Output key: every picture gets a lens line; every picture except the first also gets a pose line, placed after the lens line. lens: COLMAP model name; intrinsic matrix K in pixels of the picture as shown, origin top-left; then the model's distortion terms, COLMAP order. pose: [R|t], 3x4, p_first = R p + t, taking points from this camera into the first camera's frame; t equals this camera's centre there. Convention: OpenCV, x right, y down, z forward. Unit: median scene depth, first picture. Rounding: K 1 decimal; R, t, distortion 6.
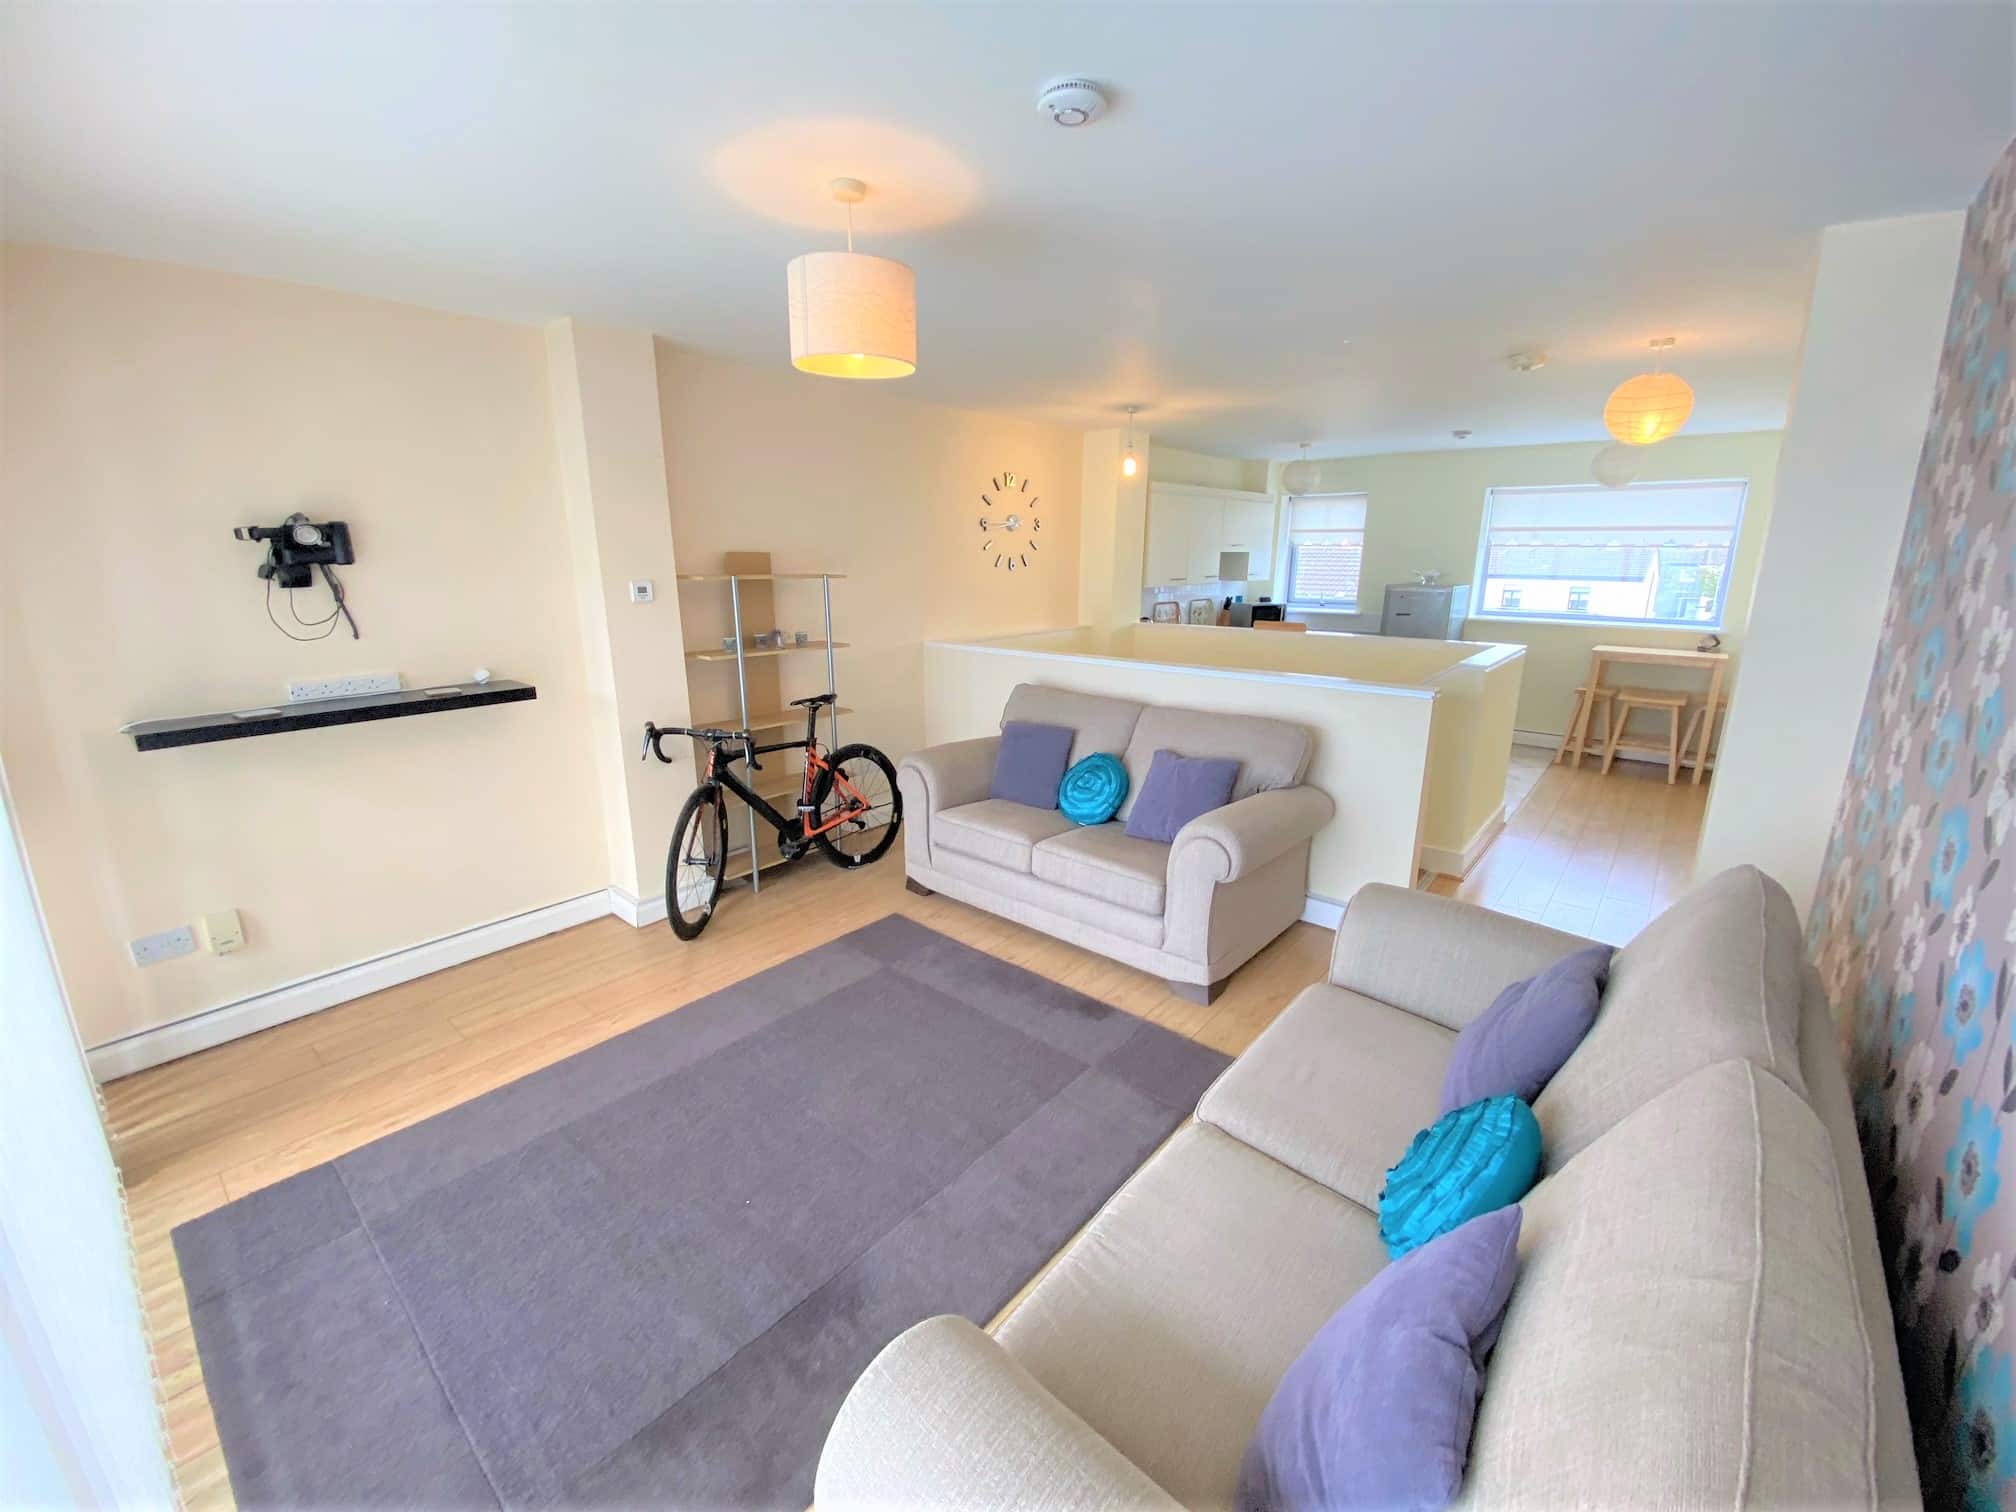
lens RADIAL K [[829.2, 0, 1001.8], [0, 829.2, 749.8], [0, 0, 1]] dist [0.013296, -0.010761]
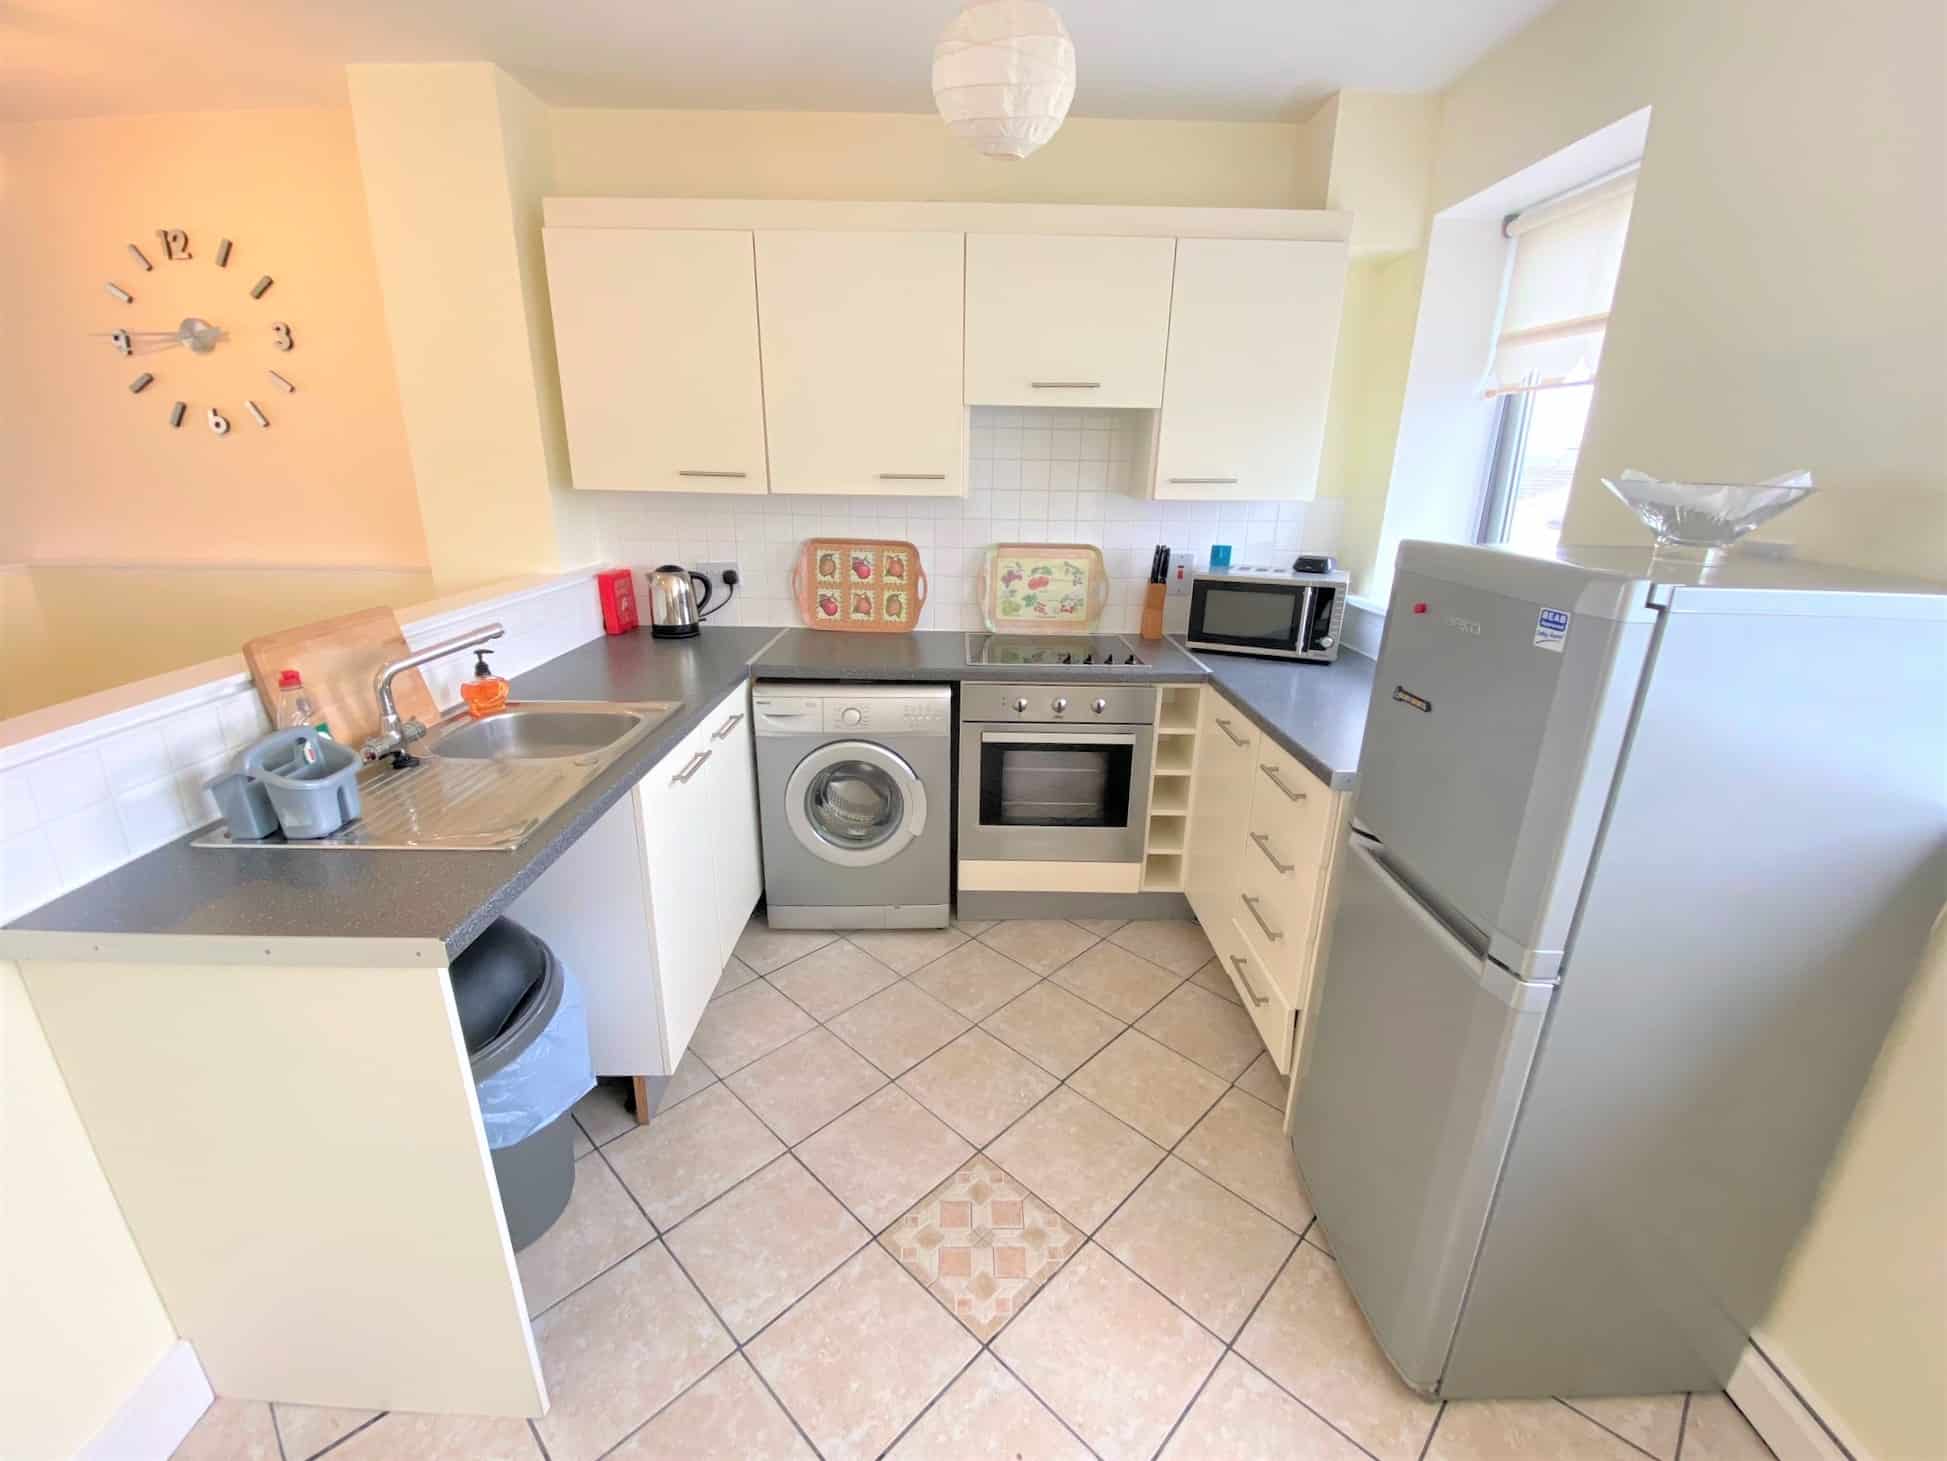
lens RADIAL K [[800.8, 0, 974.7], [0, 800.8, 724.0], [0, 0, 1]] dist [0.013296, -0.010761]
pose [[0.650634, 0.240640, -0.720255, 0.674191], [-0.193356, 0.969700, 0.149315, -0.203059], [0.734362, 0.042116, 0.677450, 0.987832]]
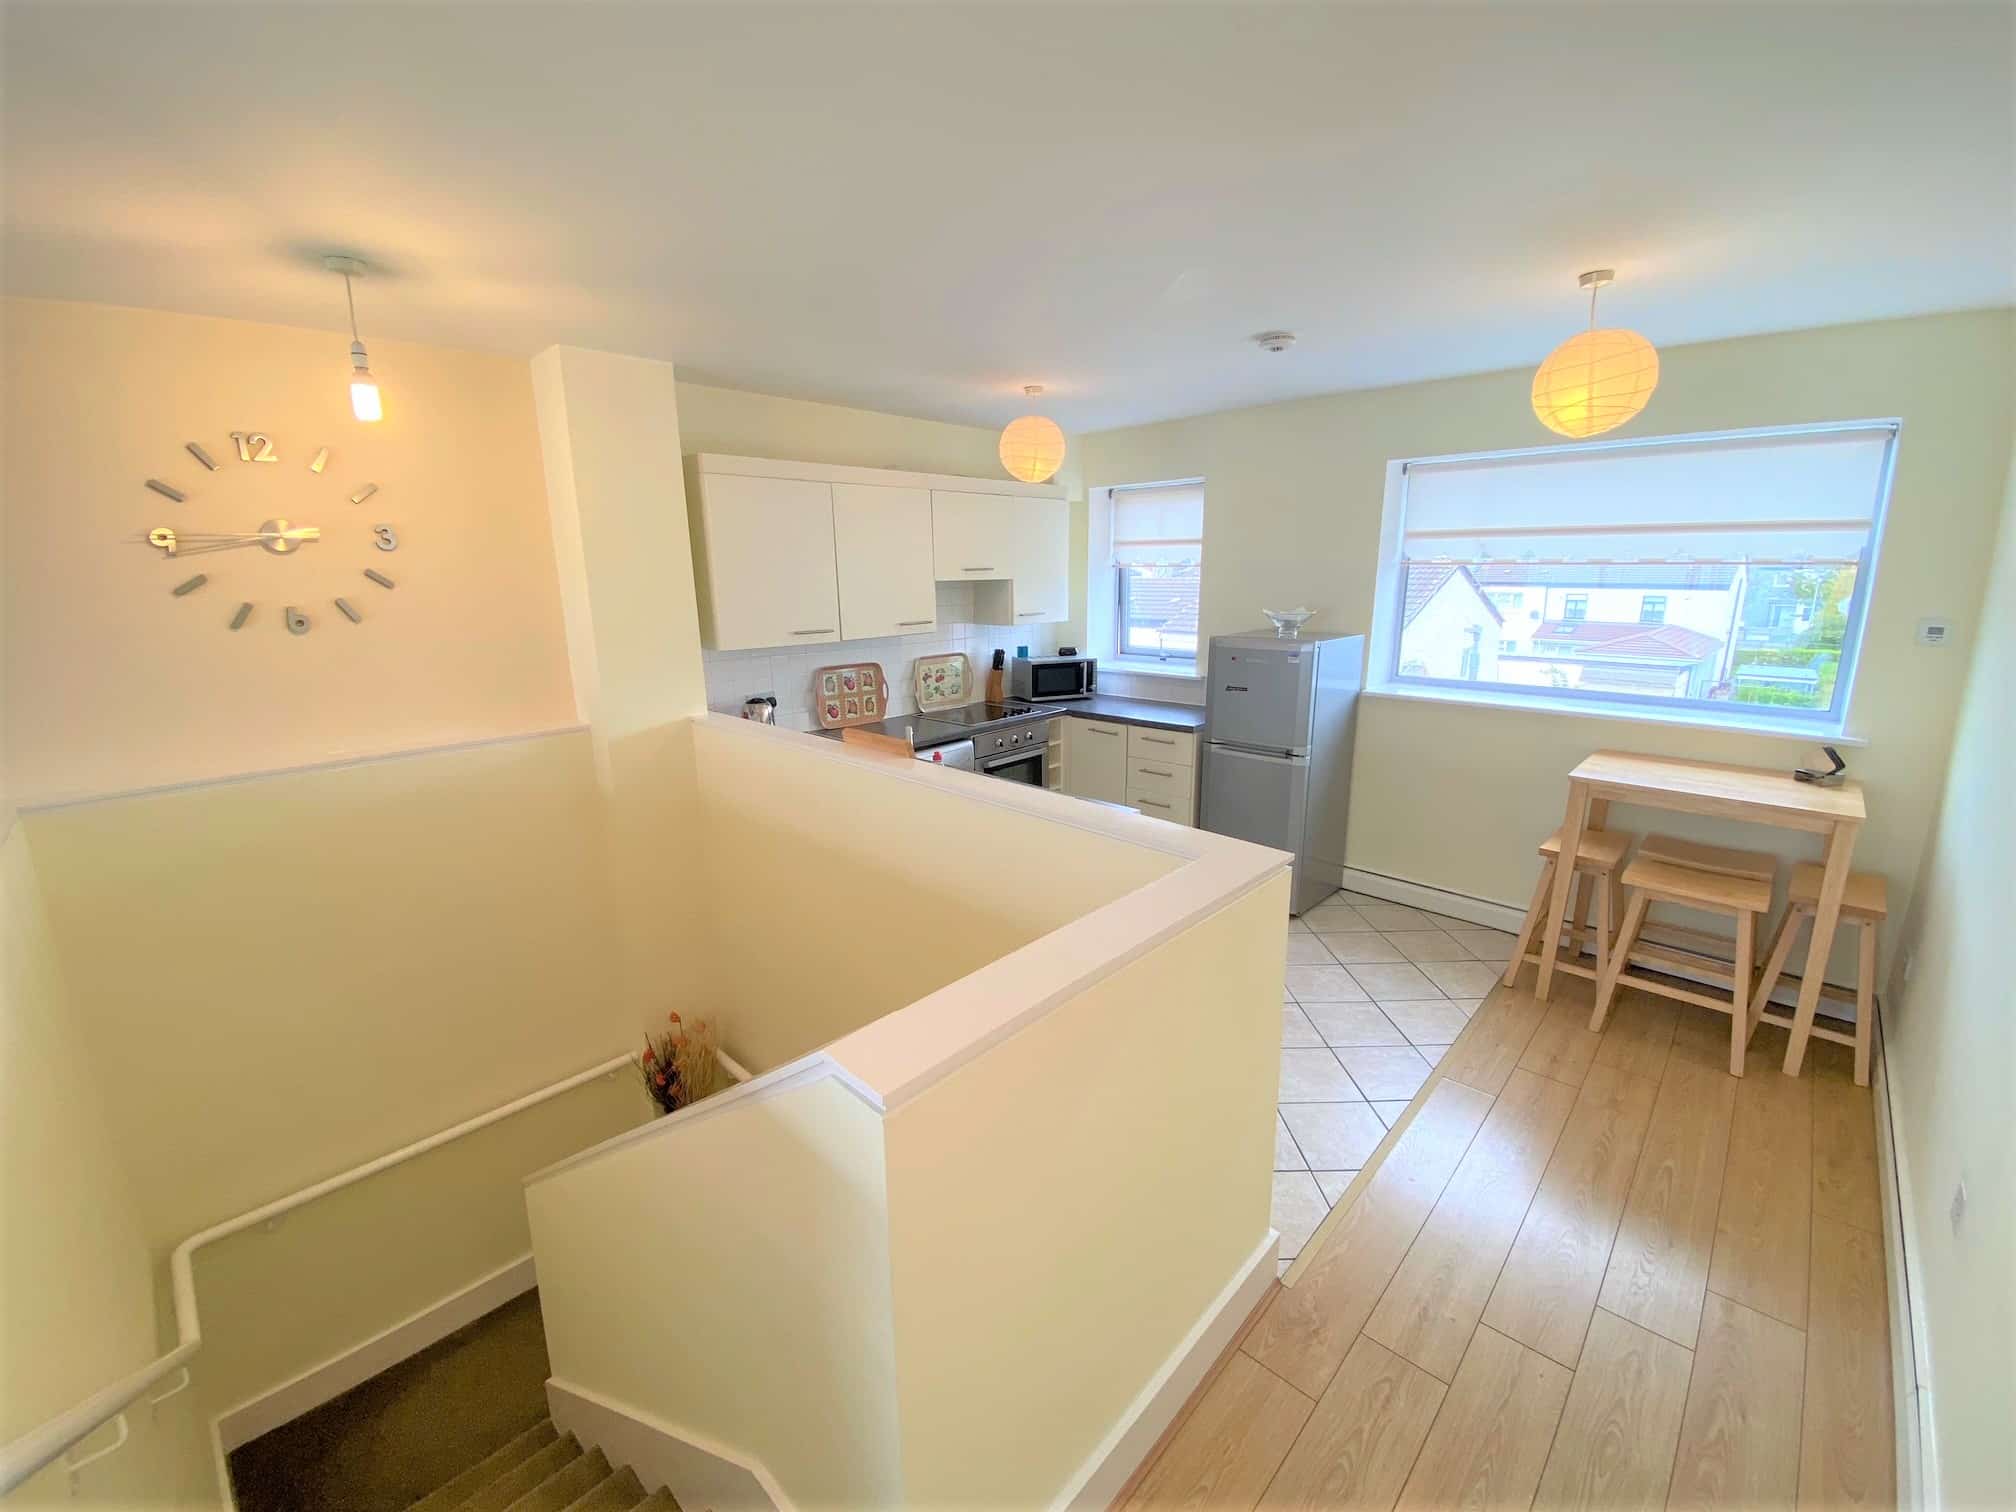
lens RADIAL K [[829.2, 0, 1008.8], [0, 829.2, 746.7], [0, 0, 1]] dist [0.013296, -0.010761]
pose [[0.998122, -0.000379, -0.061252, 0.443074], [-0.000713, 0.999841, -0.017807, -0.138822], [0.061249, 0.017817, 0.997963, 0.528981]]
